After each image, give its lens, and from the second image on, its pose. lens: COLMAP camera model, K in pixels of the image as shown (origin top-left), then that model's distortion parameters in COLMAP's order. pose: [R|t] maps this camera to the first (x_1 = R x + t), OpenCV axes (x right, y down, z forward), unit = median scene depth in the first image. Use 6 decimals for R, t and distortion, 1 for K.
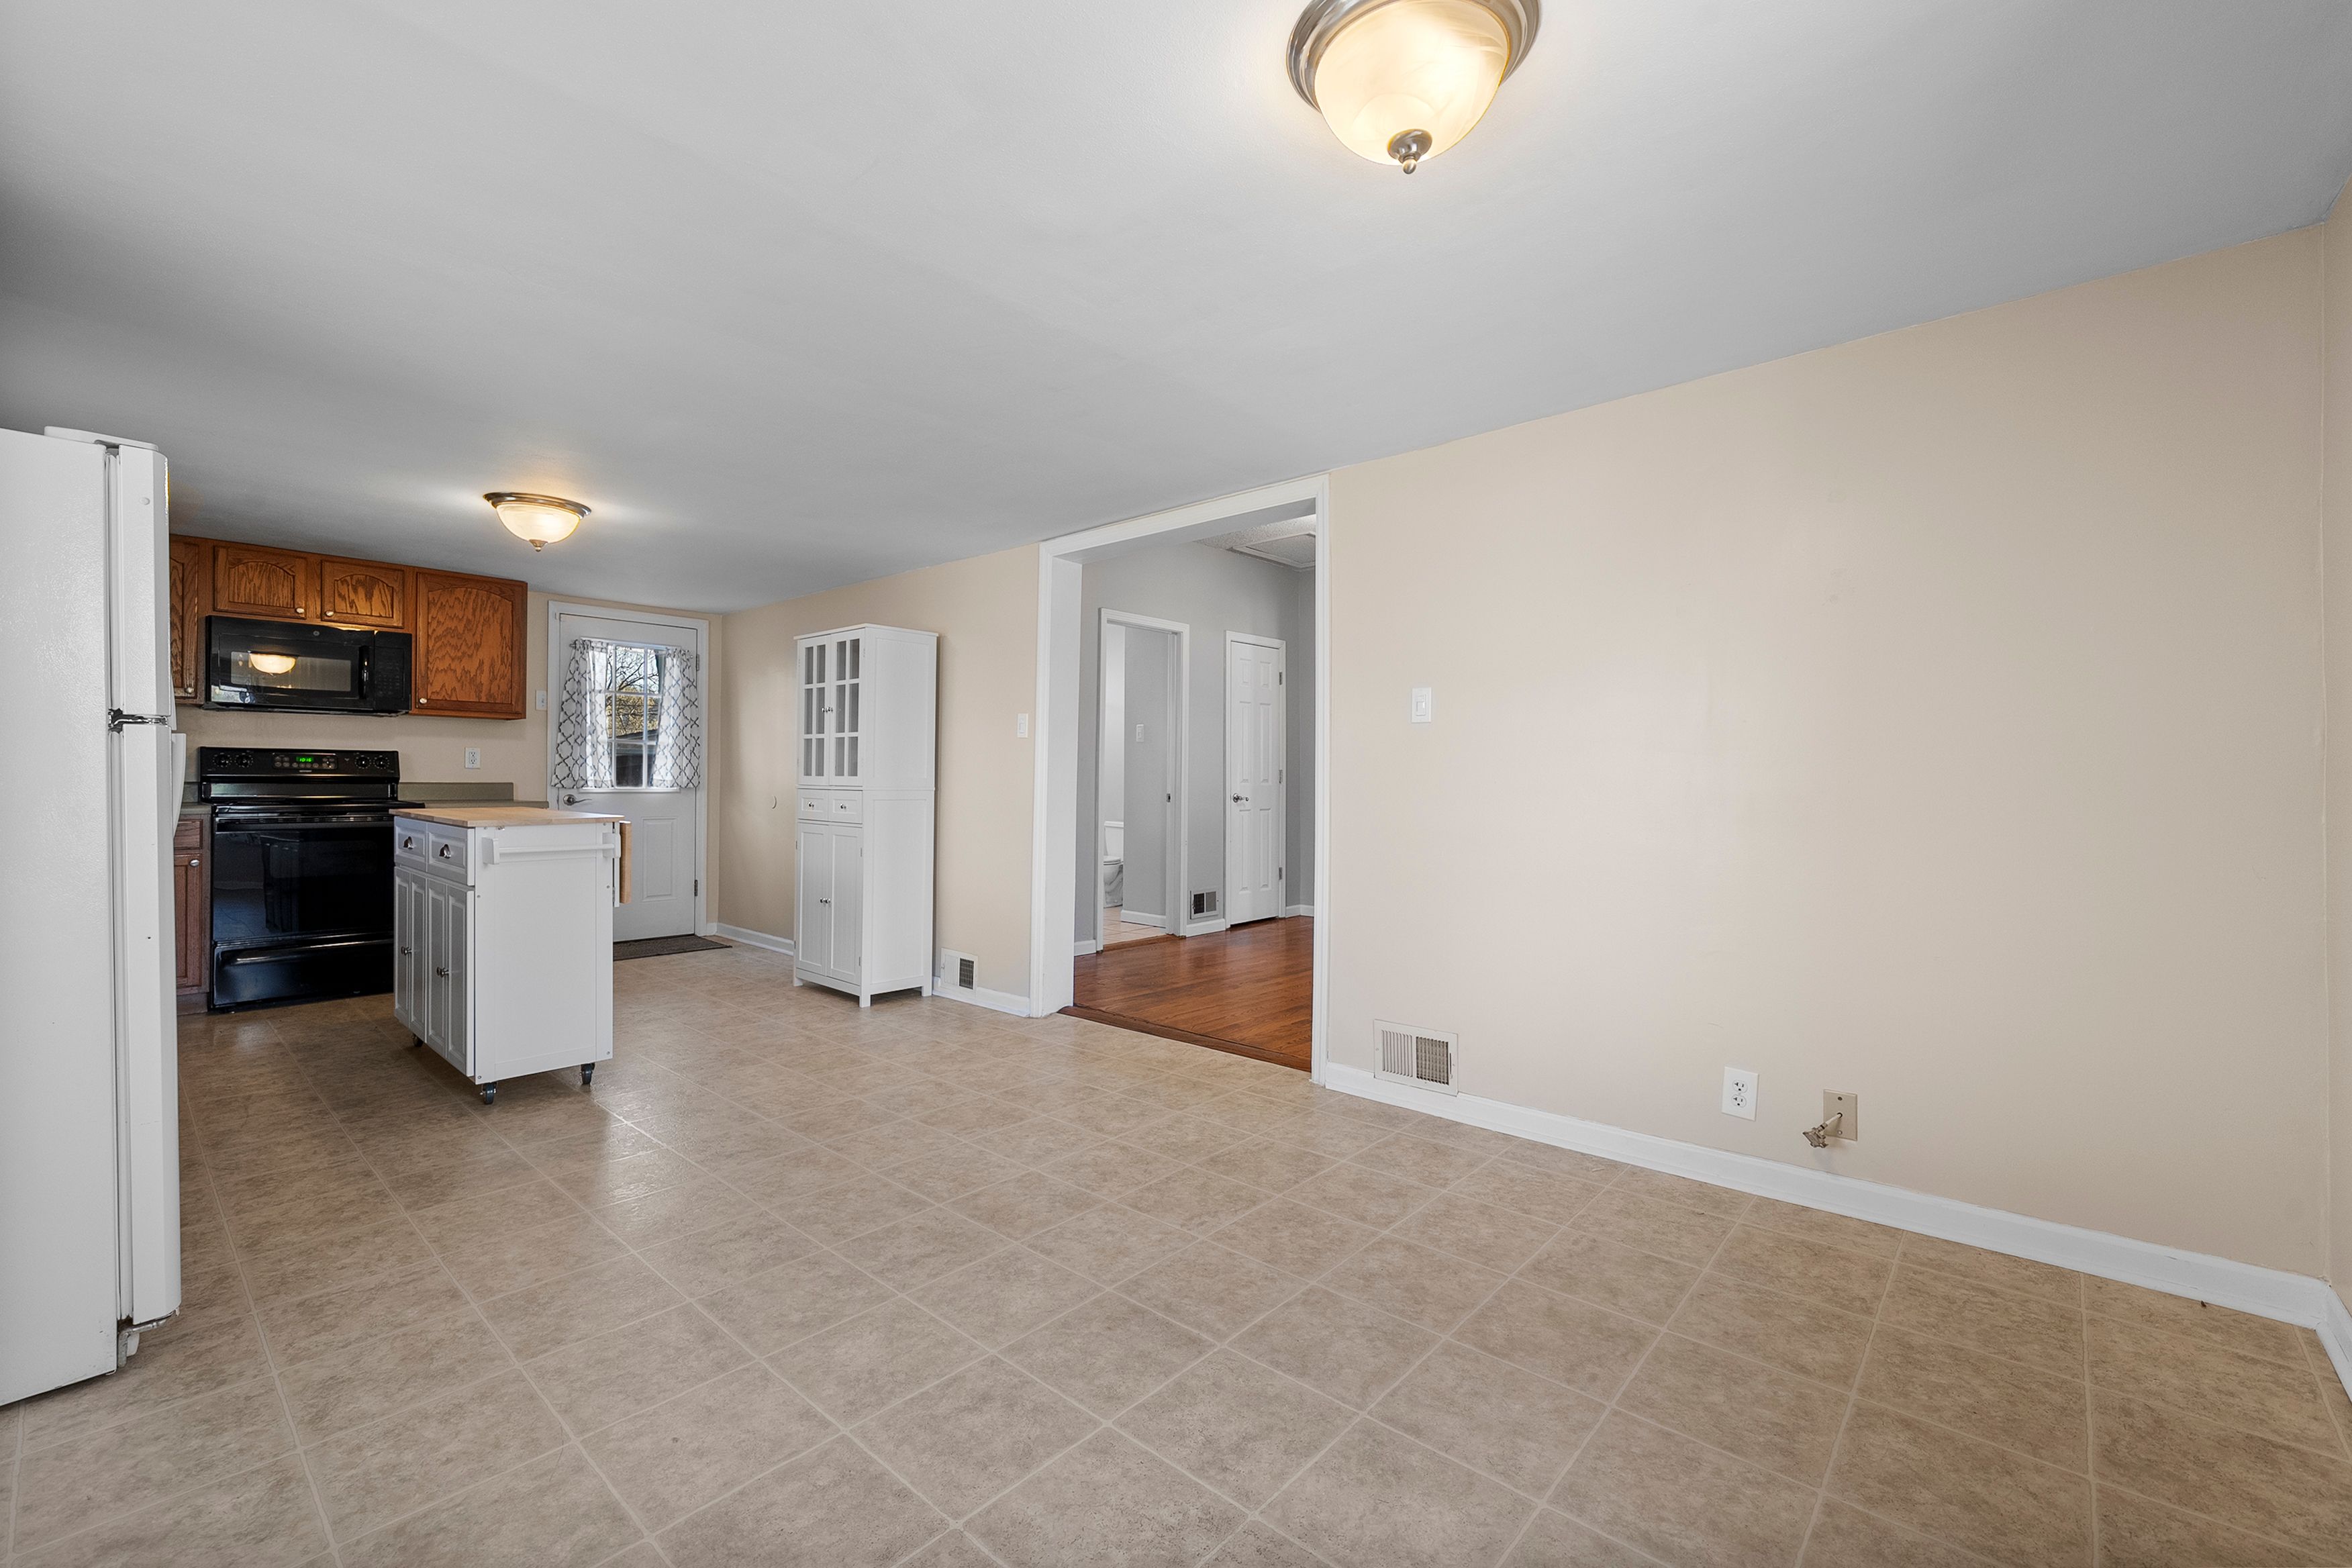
lens RADIAL K [[943.9, 0, 1140.2], [0, 943.9, 779.5], [0, 0, 1]] dist [-0.002468, -0.000334]
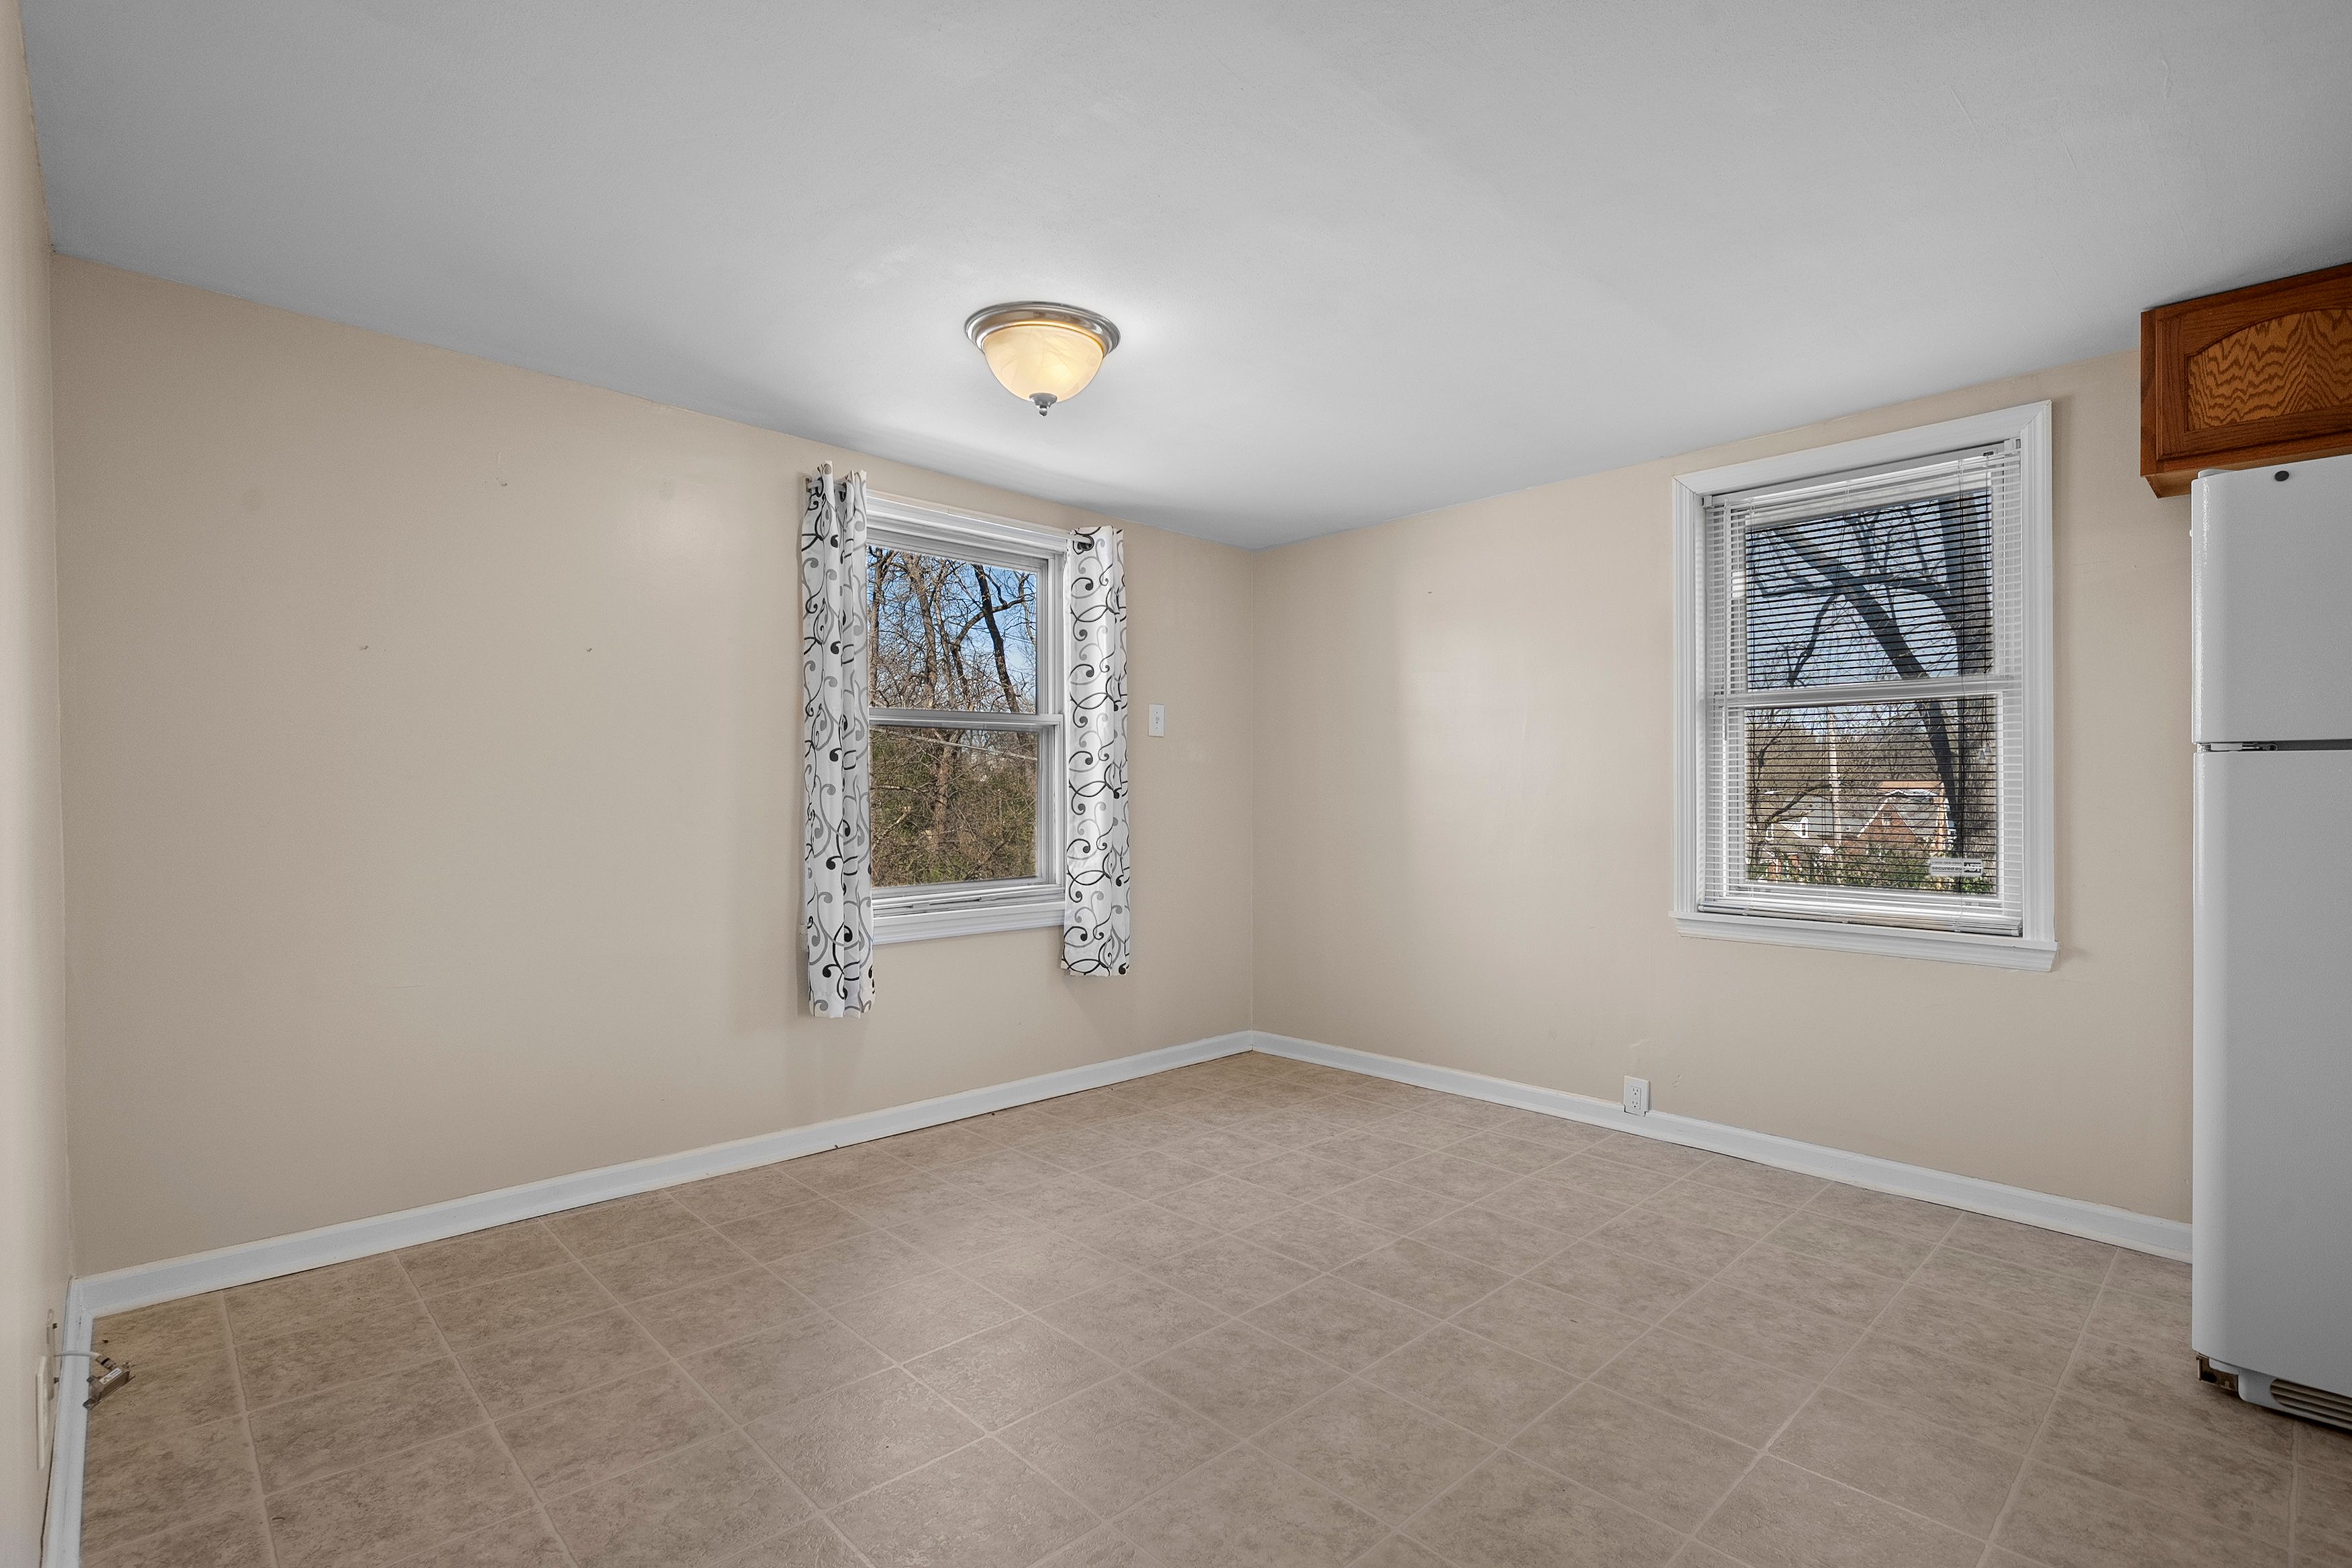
lens RADIAL K [[1095.0, 0, 1127.3], [0, 1095.0, 788.8], [0, 0, 1]] dist [-0.000406, -0.000879]
pose [[-0.996377, -0.003972, 0.084949, -0.004264], [-0.003857, 0.999991, 0.001519, -0.006605], [-0.084954, 0.001185, -0.996384, 0.791609]]
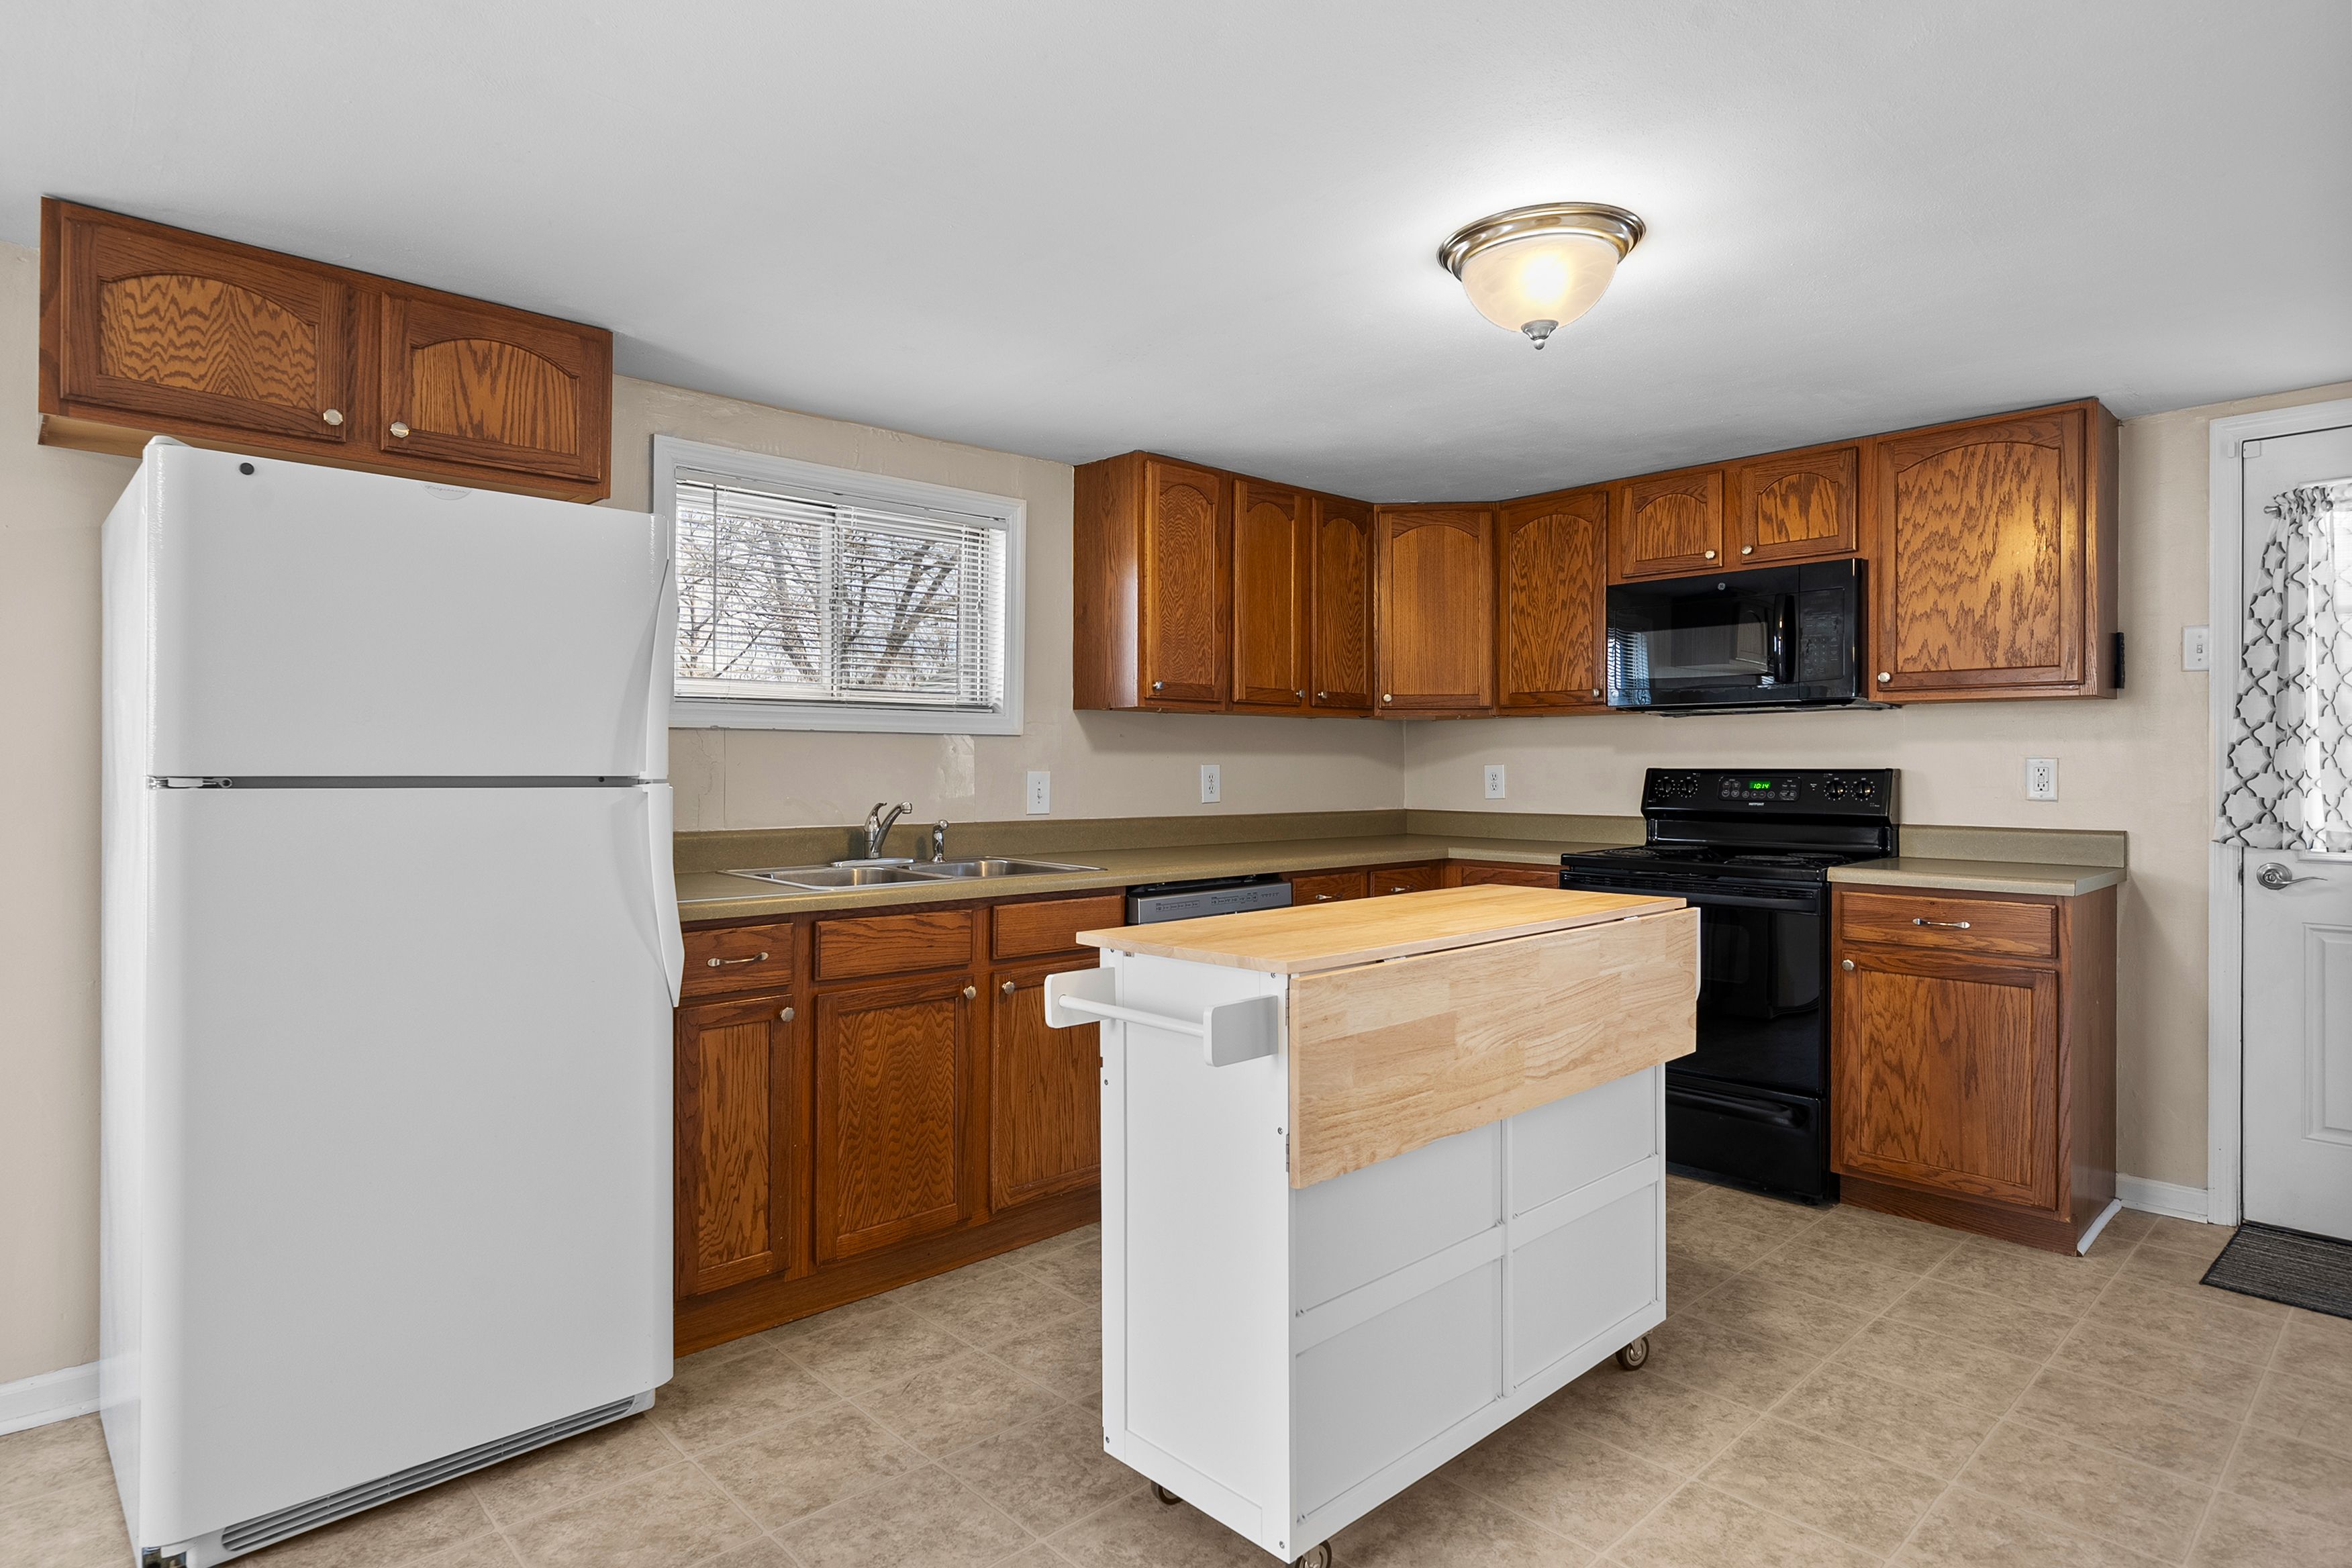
lens RADIAL K [[1261.3, 0, 1186.6], [0, 1261.3, 765.5], [0, 0, 1]] dist [0.003134, 0.000815]
pose [[-0.062704, -0.009607, -0.997986, -0.012999], [-0.003465, 0.999950, -0.009408, -0.025789], [0.998026, 0.002868, -0.062734, 0.678835]]
